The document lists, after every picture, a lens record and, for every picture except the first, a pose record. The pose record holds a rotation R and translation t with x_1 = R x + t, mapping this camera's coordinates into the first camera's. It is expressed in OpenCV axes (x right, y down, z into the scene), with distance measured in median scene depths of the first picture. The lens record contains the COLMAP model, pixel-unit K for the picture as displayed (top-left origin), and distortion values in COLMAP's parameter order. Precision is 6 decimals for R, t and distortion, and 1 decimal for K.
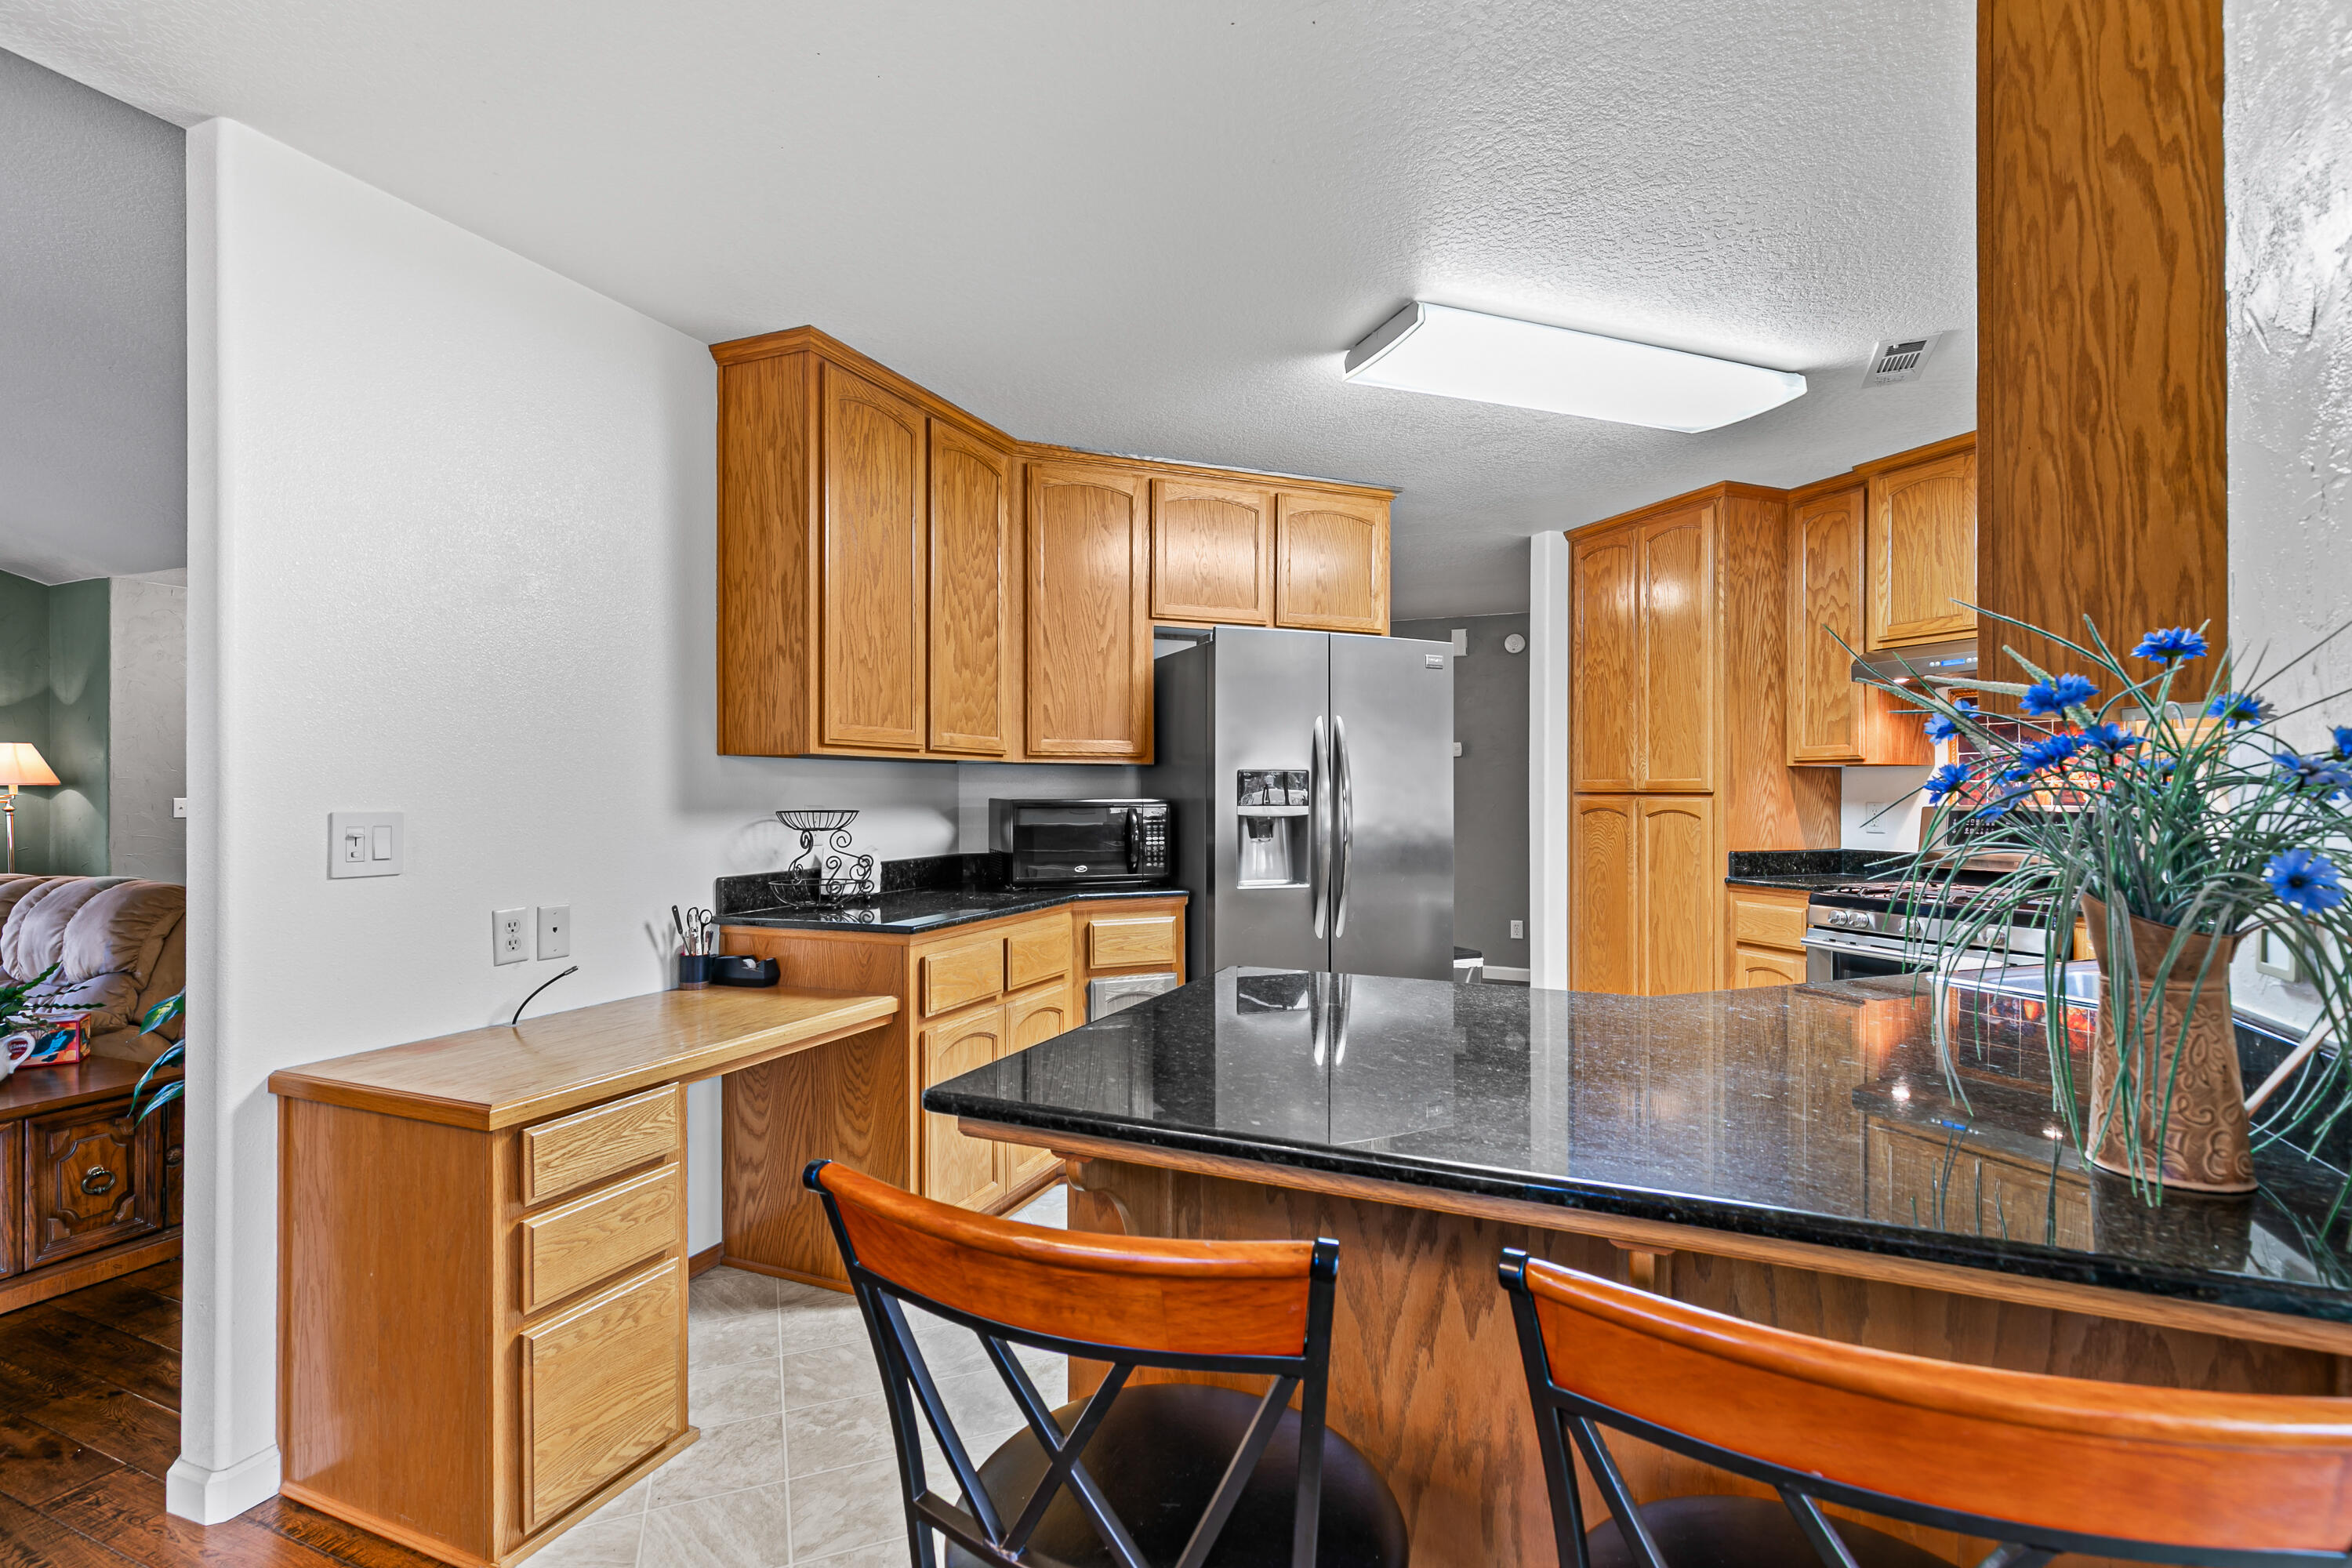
lens RADIAL K [[1057.6, 0, 1186.6], [0, 1057.6, 790.8], [0, 0, 1]] dist [0.001352, -0.000063]
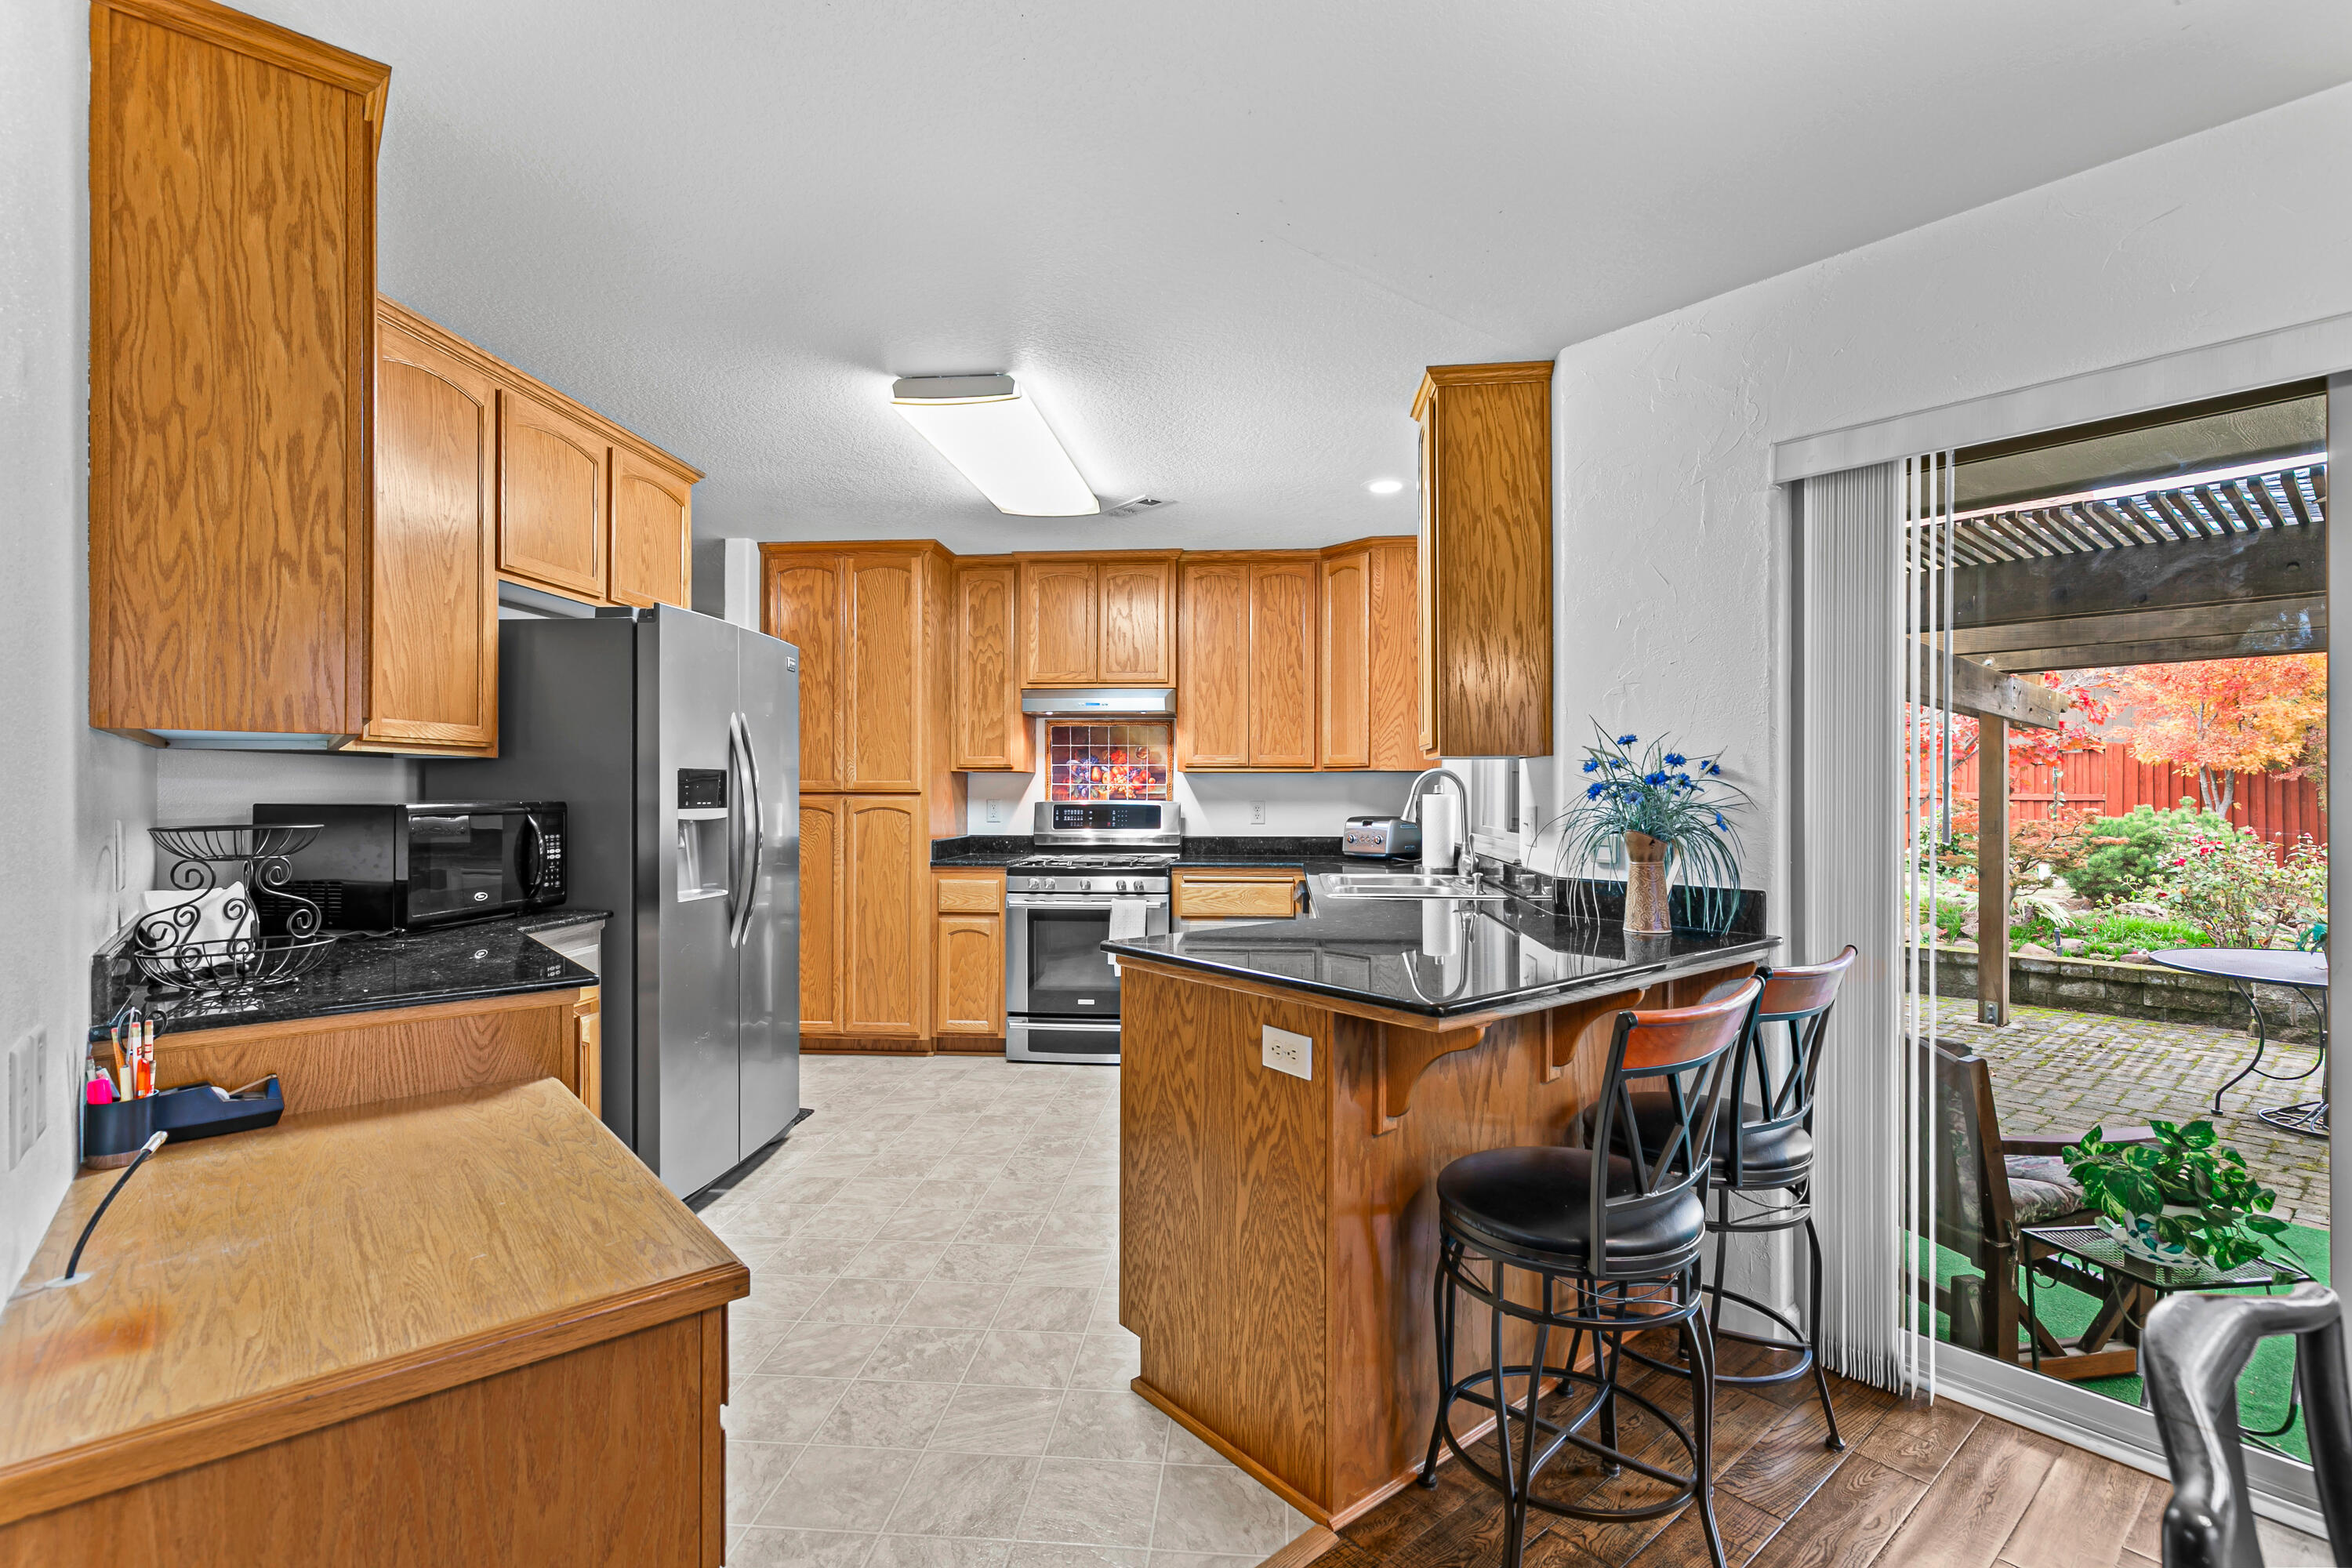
lens RADIAL K [[1057.6, 0, 1183.3], [0, 1057.6, 784.6], [0, 0, 1]] dist [0.001352, -0.000063]
pose [[0.454822, 0.005160, 0.890567, -0.504391], [-0.002288, 0.999987, -0.004626, -0.002607], [-0.890579, 0.000066, 0.454828, 0.200560]]
